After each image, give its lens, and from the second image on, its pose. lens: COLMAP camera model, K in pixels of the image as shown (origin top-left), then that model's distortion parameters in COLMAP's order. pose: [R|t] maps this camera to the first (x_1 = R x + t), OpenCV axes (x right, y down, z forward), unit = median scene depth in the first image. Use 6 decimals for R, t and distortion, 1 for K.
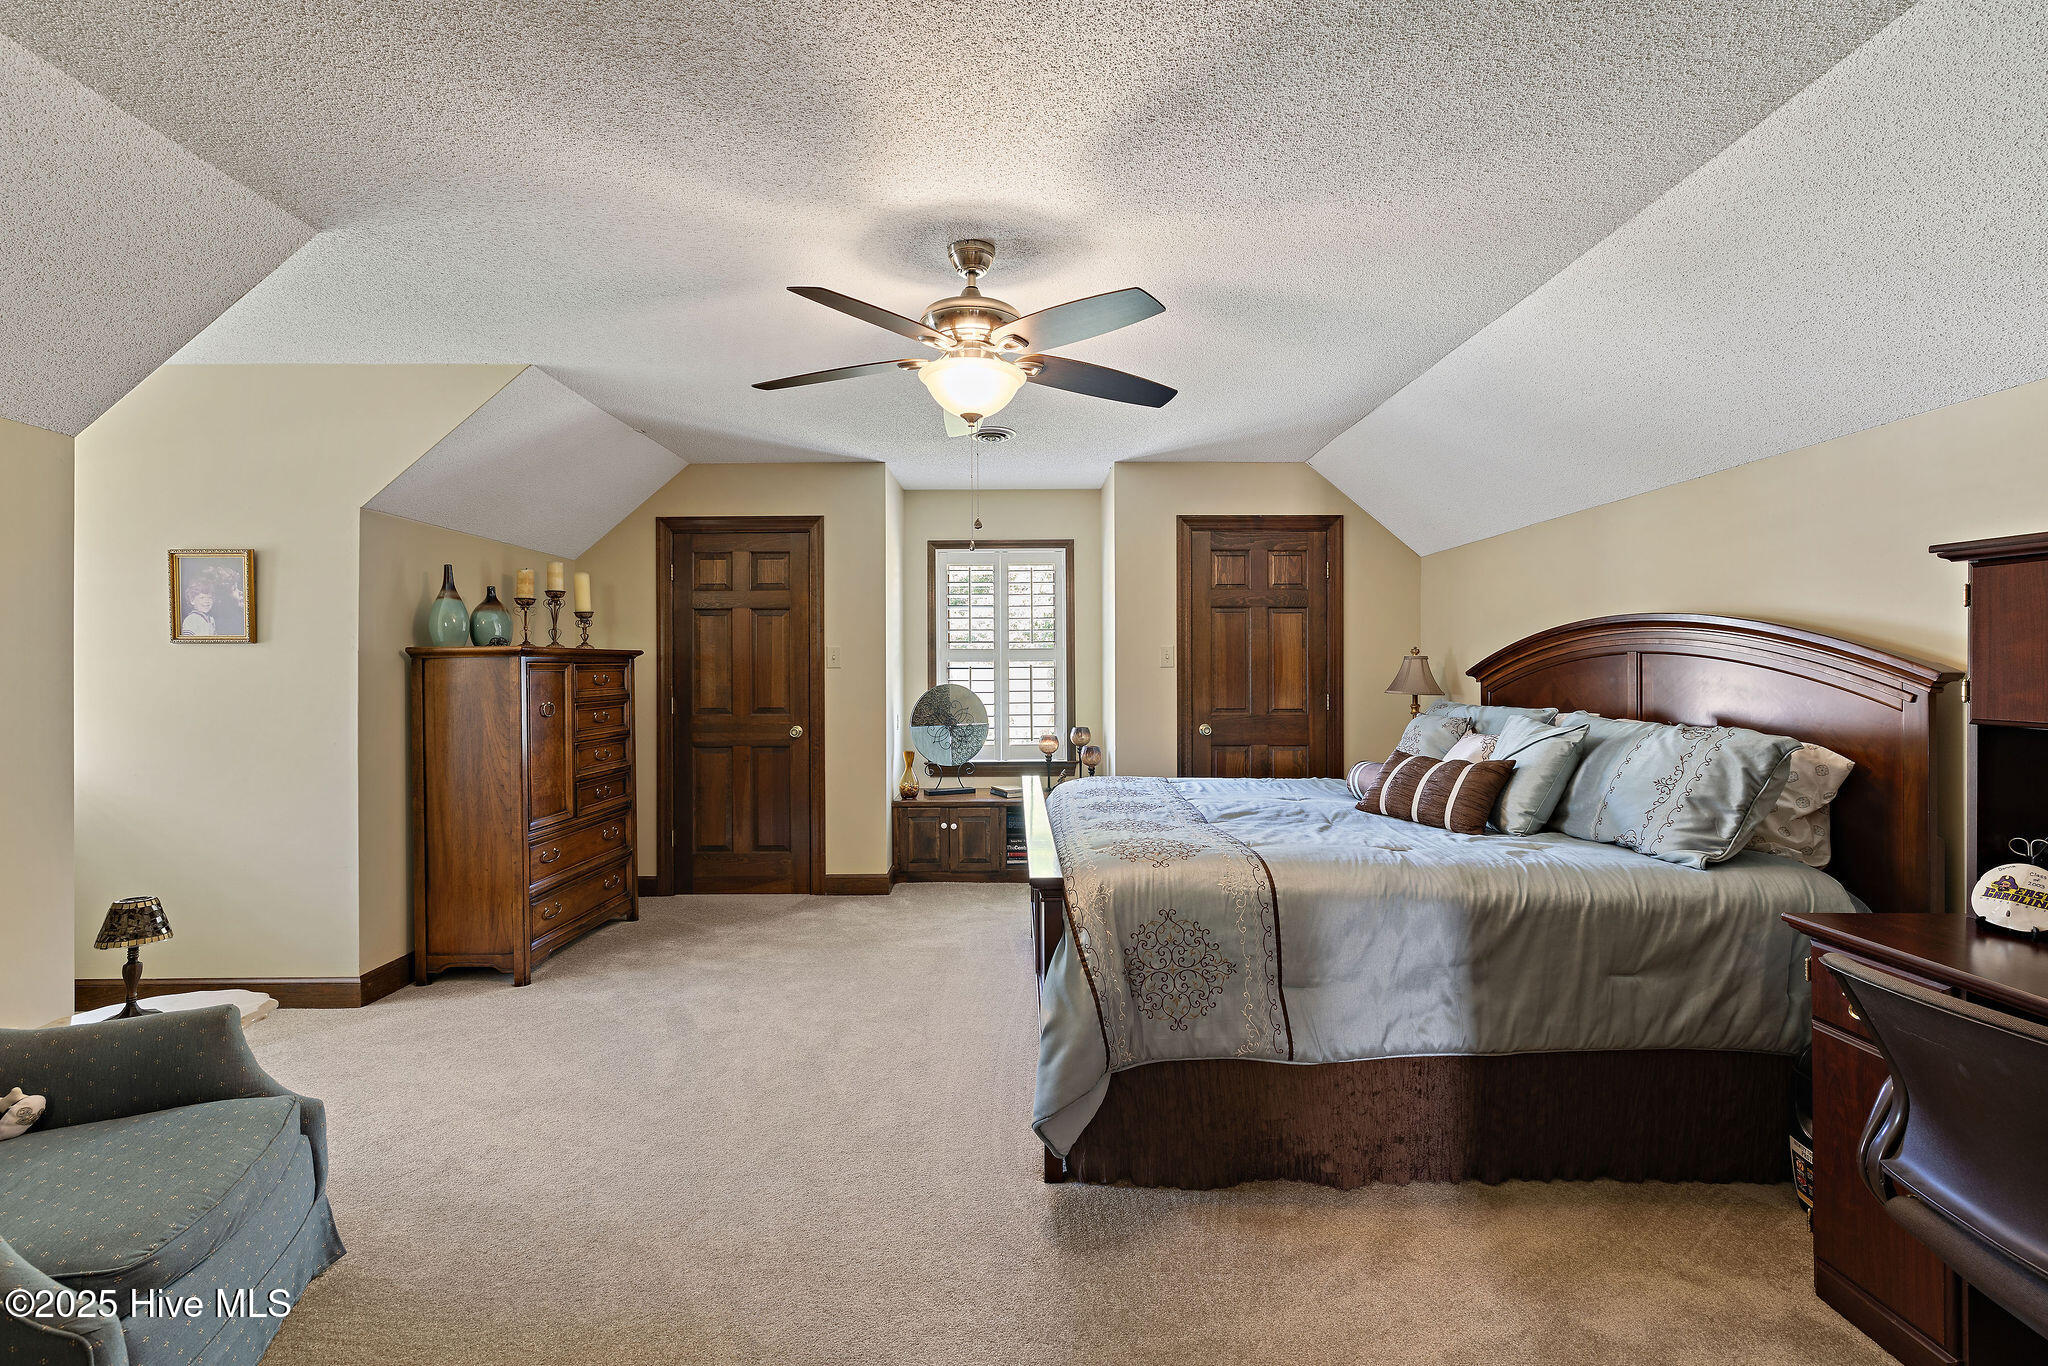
lens RADIAL K [[880.9, 0, 1022.2], [0, 880.9, 675.4], [0, 0, 1]] dist [-0.000833, 0.001311]
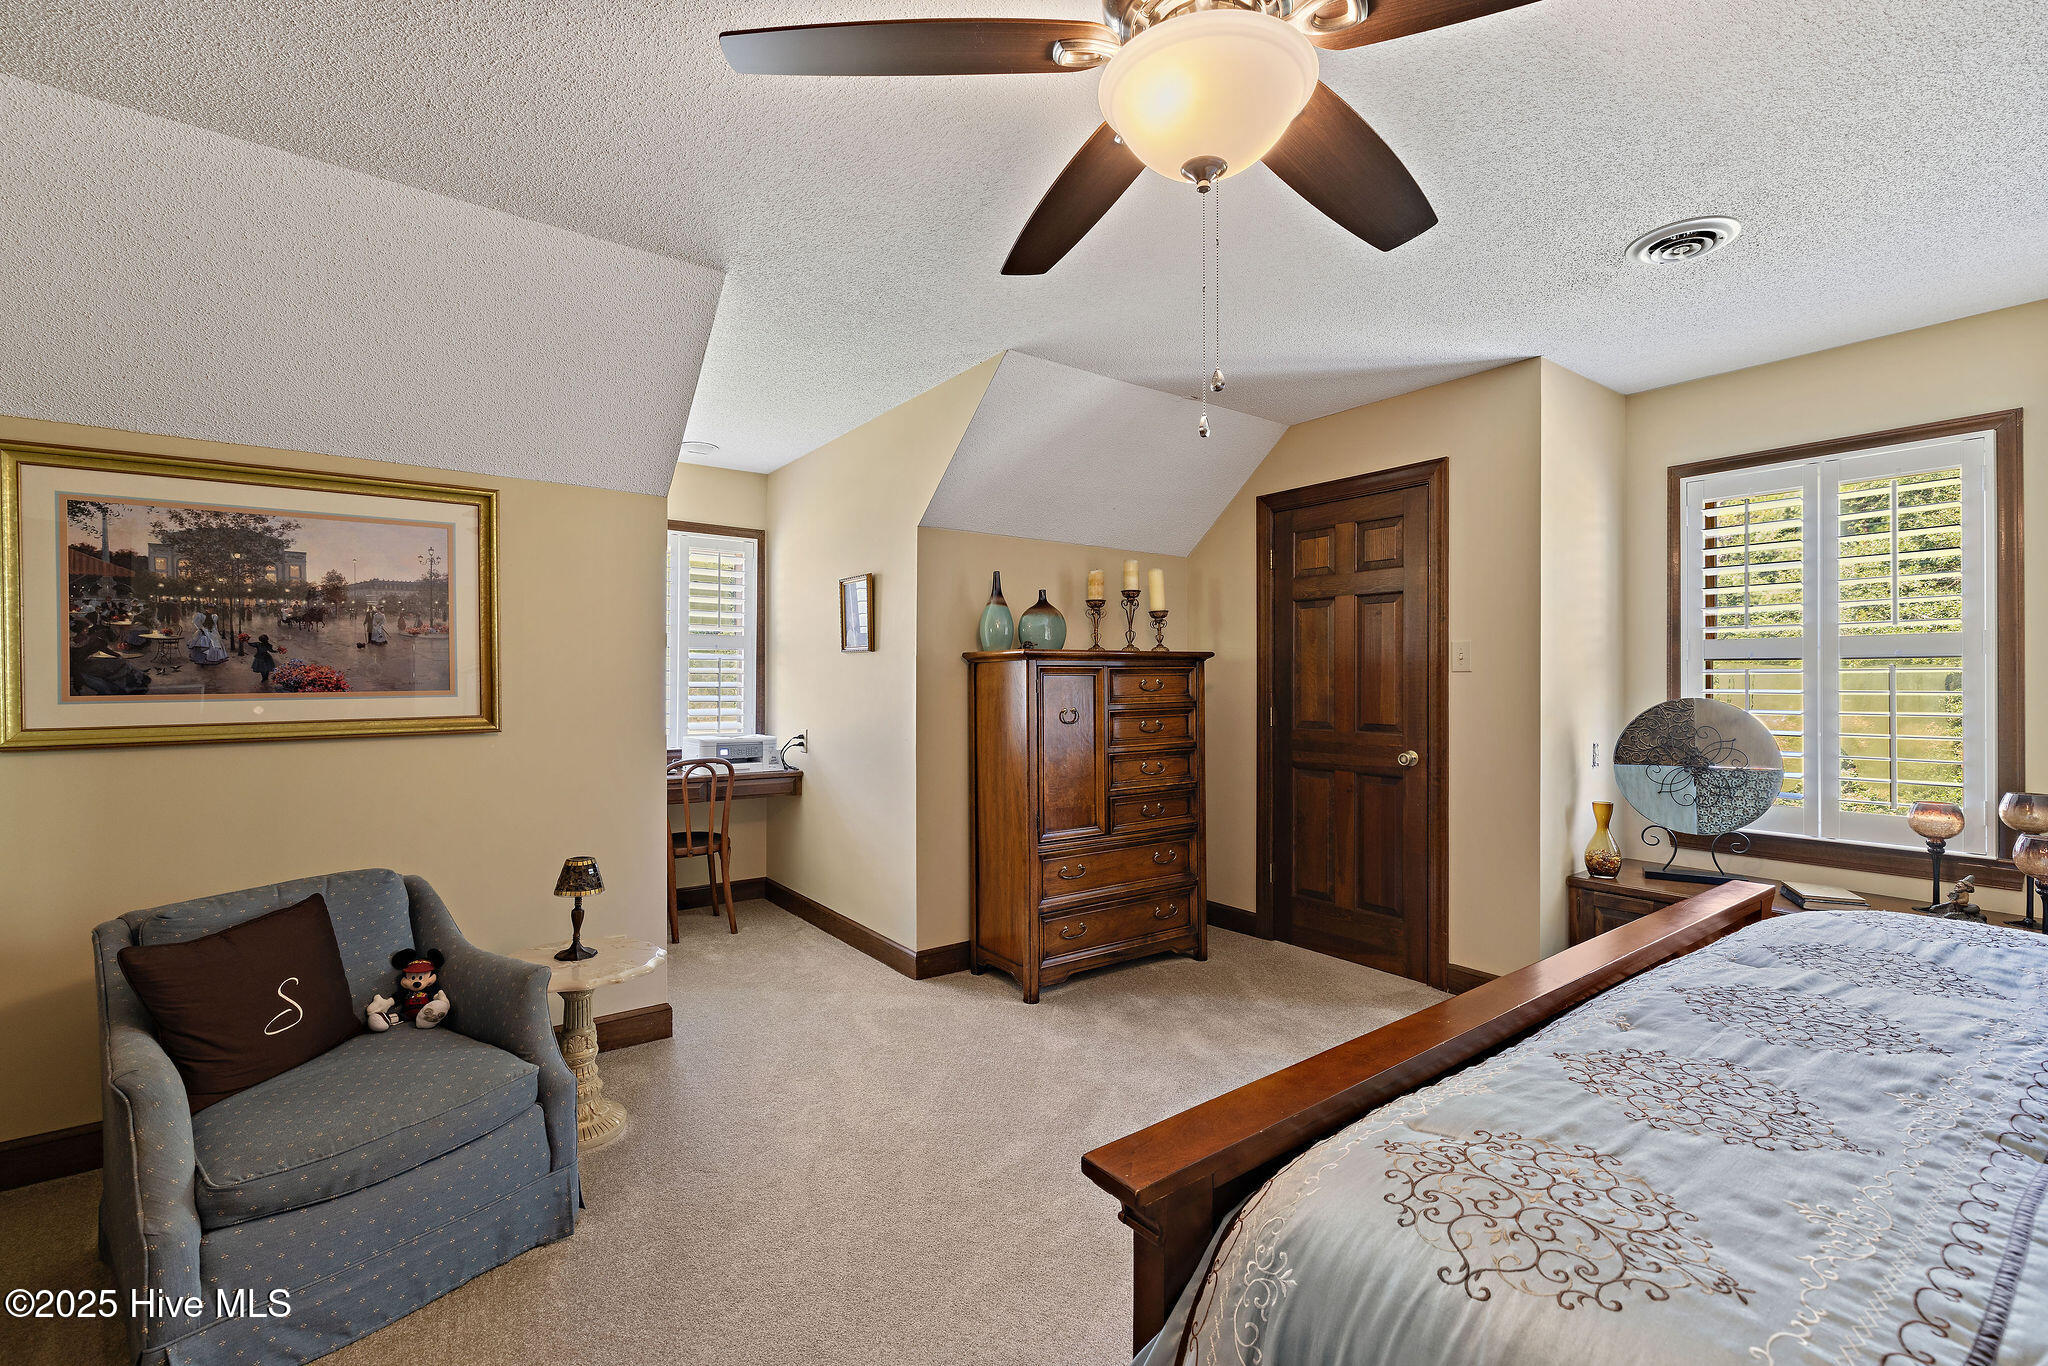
lens RADIAL K [[880.9, 0, 1023.9], [0, 880.9, 682.4], [0, 0, 1]] dist [-0.000833, 0.001311]
pose [[0.592662, 0.007579, -0.805416, 0.162327], [-0.005043, 0.999971, 0.005698, -0.002425], [0.805436, 0.000685, 0.592683, 0.343786]]
